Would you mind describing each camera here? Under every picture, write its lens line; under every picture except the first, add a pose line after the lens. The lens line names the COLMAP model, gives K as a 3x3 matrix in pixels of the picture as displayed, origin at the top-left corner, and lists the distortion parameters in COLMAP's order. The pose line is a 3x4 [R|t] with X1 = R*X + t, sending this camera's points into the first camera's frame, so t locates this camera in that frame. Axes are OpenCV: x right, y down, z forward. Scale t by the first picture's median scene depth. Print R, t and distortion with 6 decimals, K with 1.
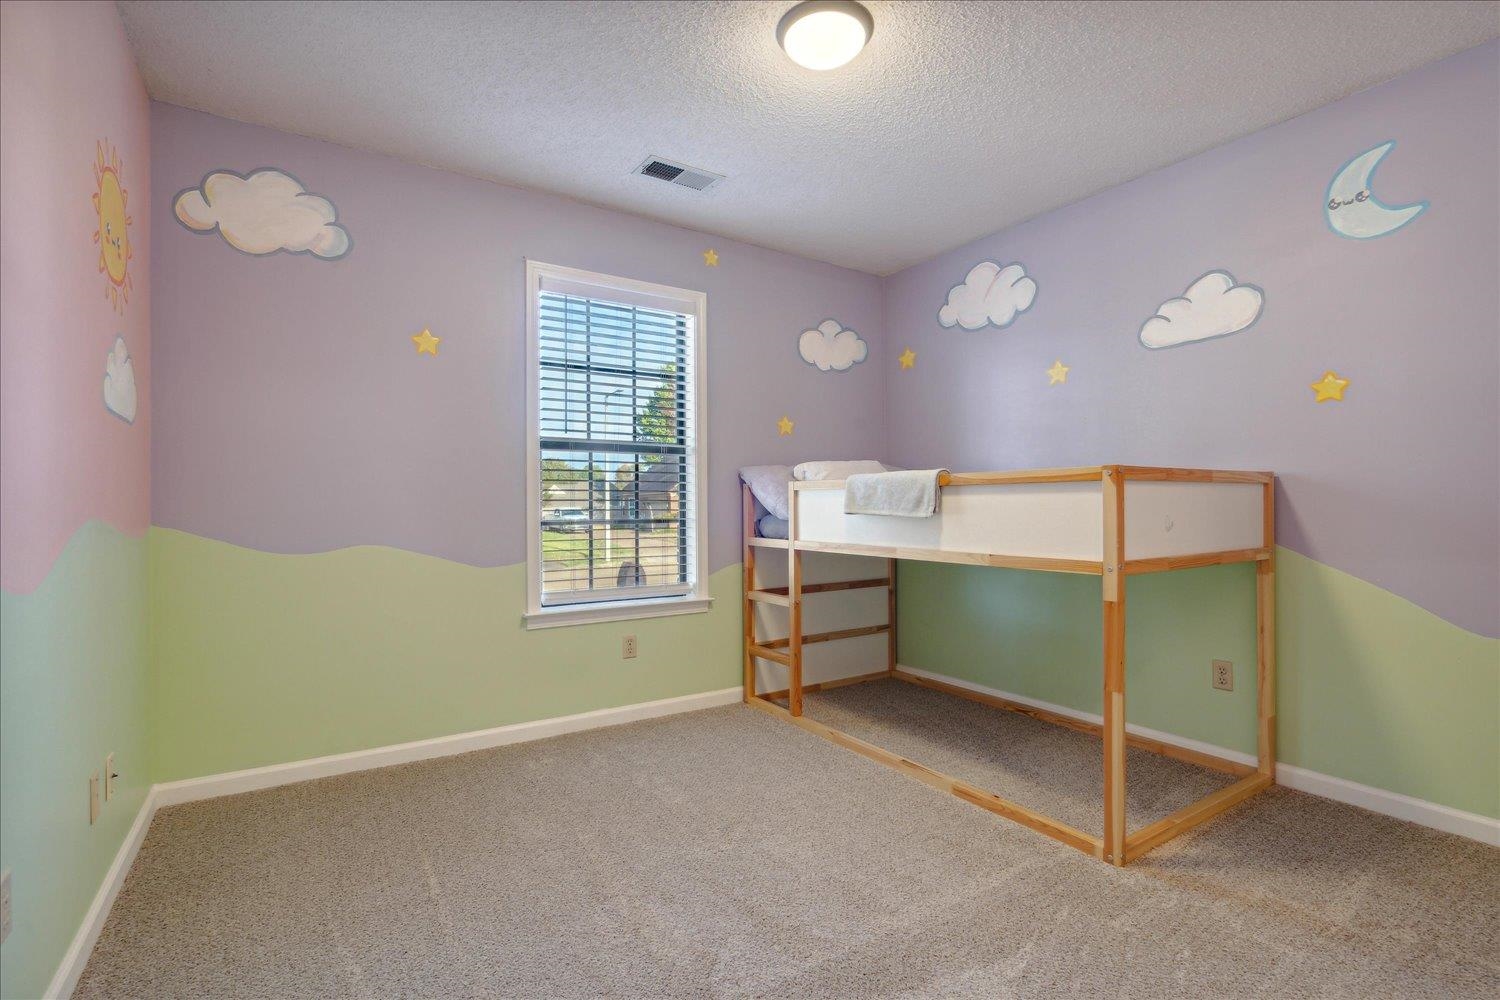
lens RADIAL K [[696.4, 0, 747.9], [0, 696.4, 505.3], [0, 0, 1]] dist [-0.004128, -0.000131]
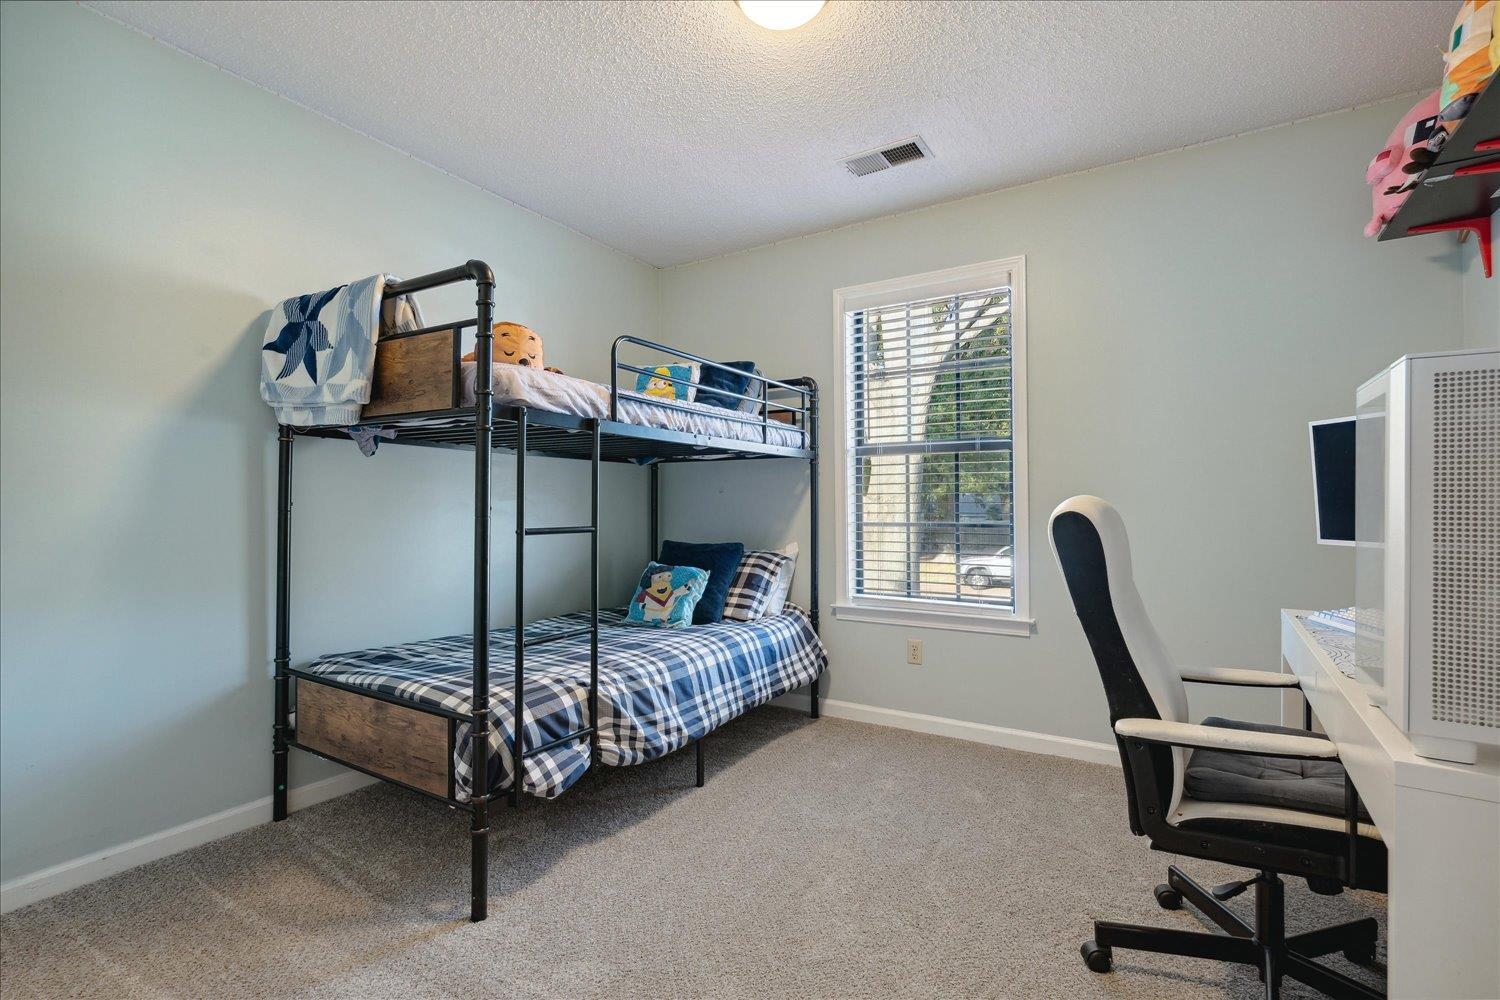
lens RADIAL K [[696.4, 0, 747.9], [0, 696.4, 505.3], [0, 0, 1]] dist [-0.004128, -0.000131]
pose [[0.412126, -0.000718, -0.911126, 0.628083], [-0.002008, 0.999997, -0.001696, -0.001501], [0.911125, 0.002528, 0.412123, 0.395965]]
